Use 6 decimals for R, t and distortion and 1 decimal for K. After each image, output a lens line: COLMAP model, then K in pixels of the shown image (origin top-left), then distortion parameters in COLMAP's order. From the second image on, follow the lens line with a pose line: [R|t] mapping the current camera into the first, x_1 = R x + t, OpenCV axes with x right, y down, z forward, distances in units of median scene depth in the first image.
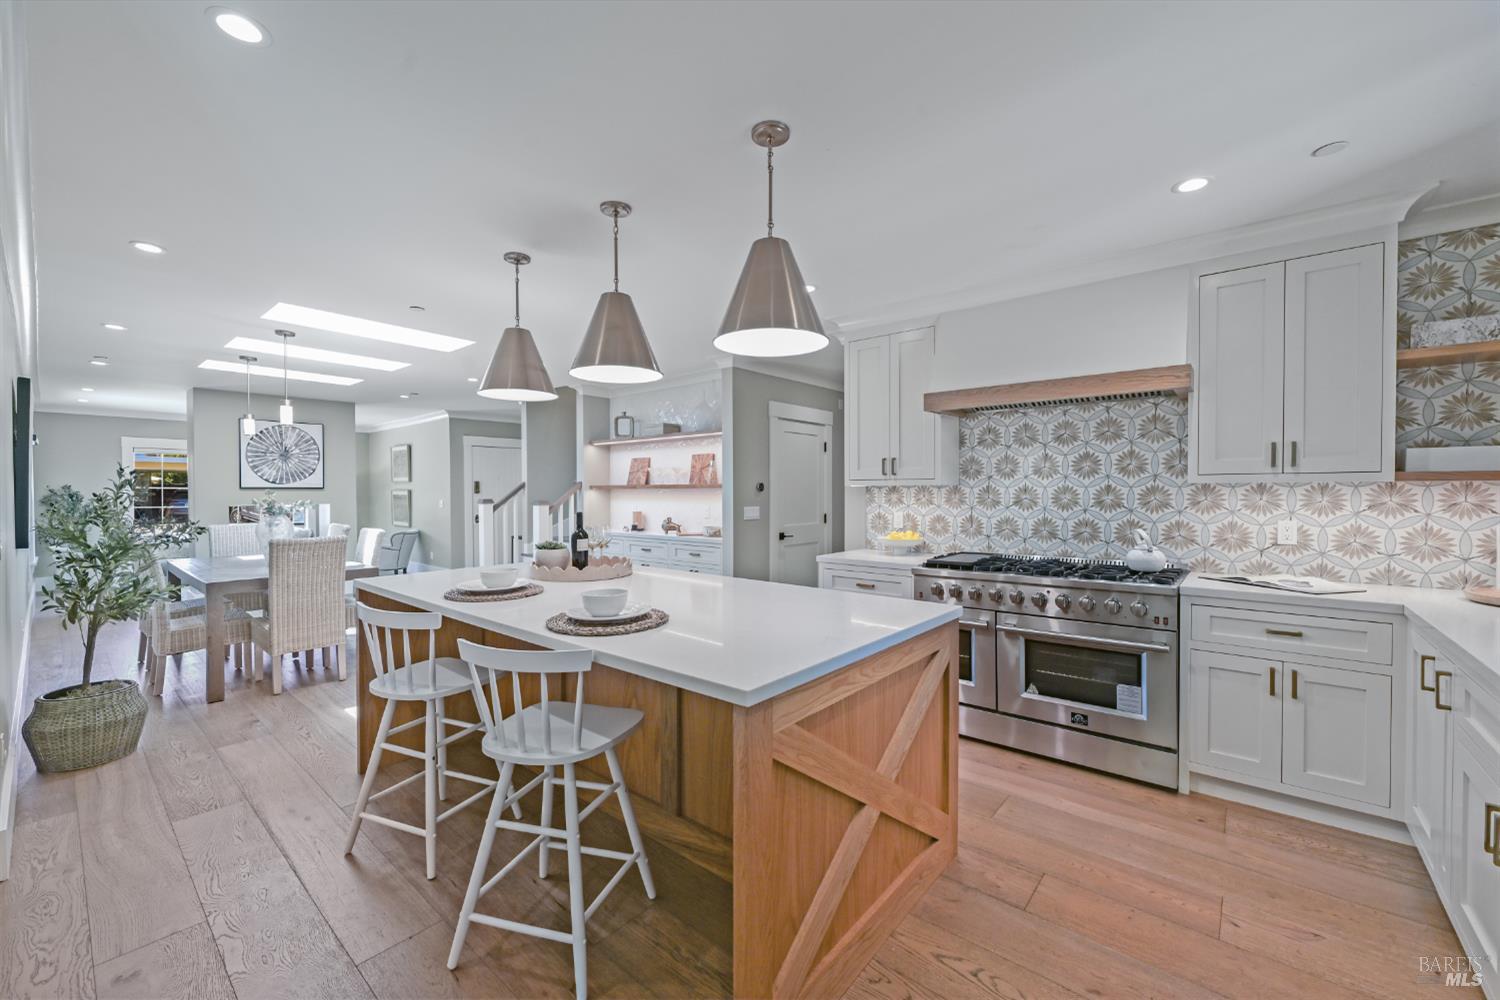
lens RADIAL K [[595.8, 0, 750.3], [0, 595.8, 497.5], [0, 0, 1]] dist [-0.000858, -0.000284]
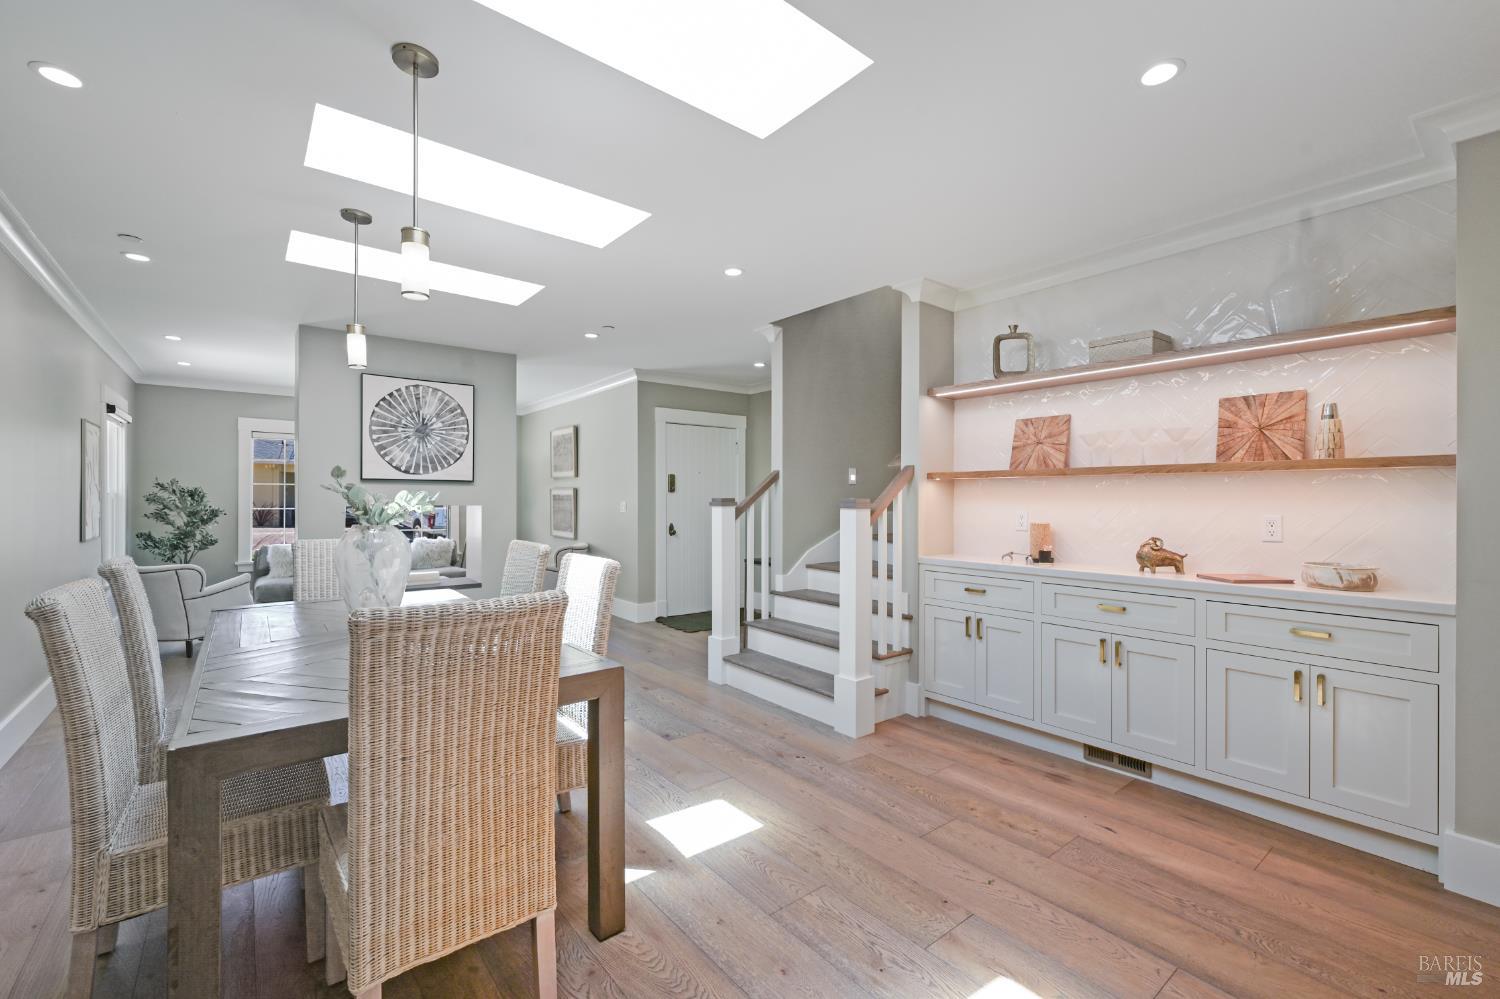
lens RADIAL K [[636.6, 0, 750.0], [0, 636.6, 499.5], [0, 0, 1]] dist [-0.000851, -0.000077]
pose [[0.980795, 0.004681, -0.194987, -0.324828], [-0.006461, 0.999943, -0.008494, 0.009894], [0.194936, 0.009591, 0.980769, 0.428934]]
